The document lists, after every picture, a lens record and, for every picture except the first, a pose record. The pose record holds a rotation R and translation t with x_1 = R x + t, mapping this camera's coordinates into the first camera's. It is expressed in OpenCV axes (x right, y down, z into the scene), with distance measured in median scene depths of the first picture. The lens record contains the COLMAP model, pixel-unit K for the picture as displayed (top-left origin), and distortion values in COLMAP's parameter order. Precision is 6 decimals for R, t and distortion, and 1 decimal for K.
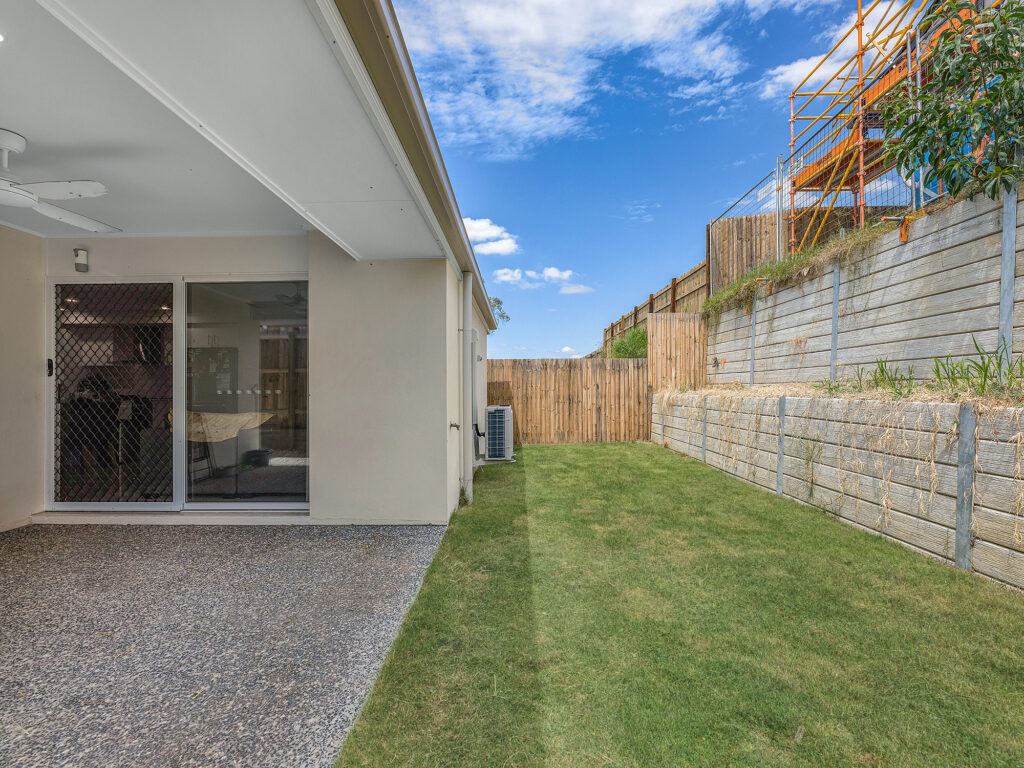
lens RADIAL K [[459.2, 0, 508.6], [0, 459.2, 383.6], [0, 0, 1]] dist [0.001011, 0.000263]
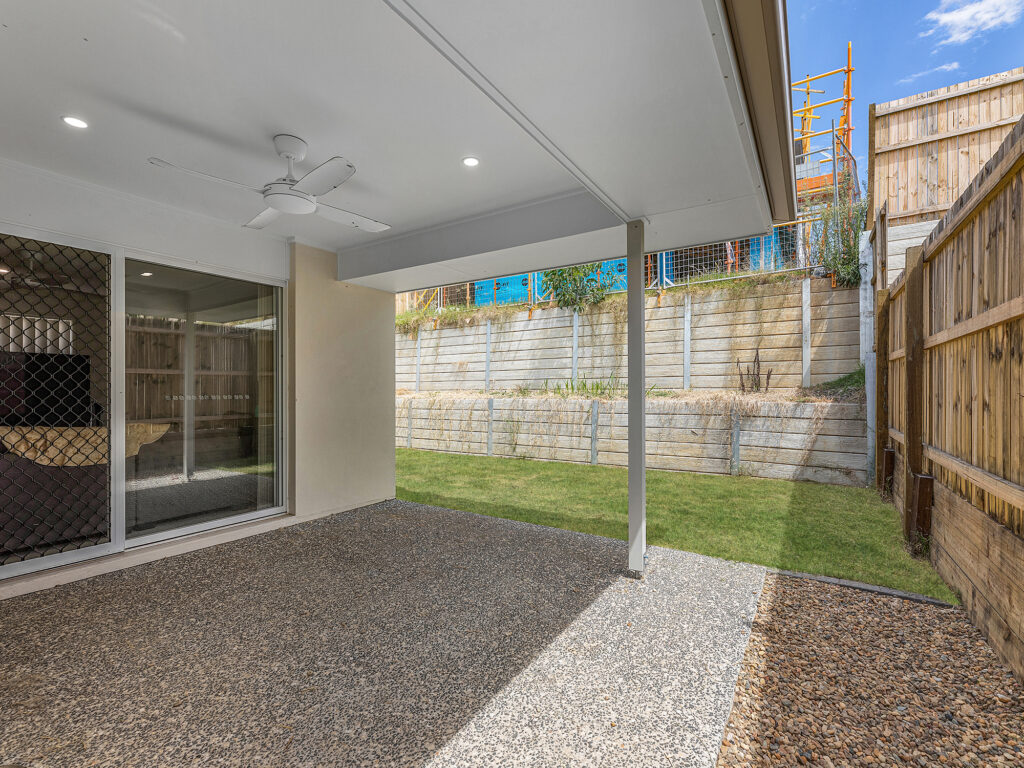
lens RADIAL K [[459.2, 0, 513.5], [0, 459.2, 389.8], [0, 0, 1]] dist [0.001011, 0.000263]
pose [[0.523691, 0.008608, 0.851865, -0.848006], [-0.011319, 0.999931, -0.003146, 0.000387], [-0.851833, -0.007995, 0.523752, 0.028742]]
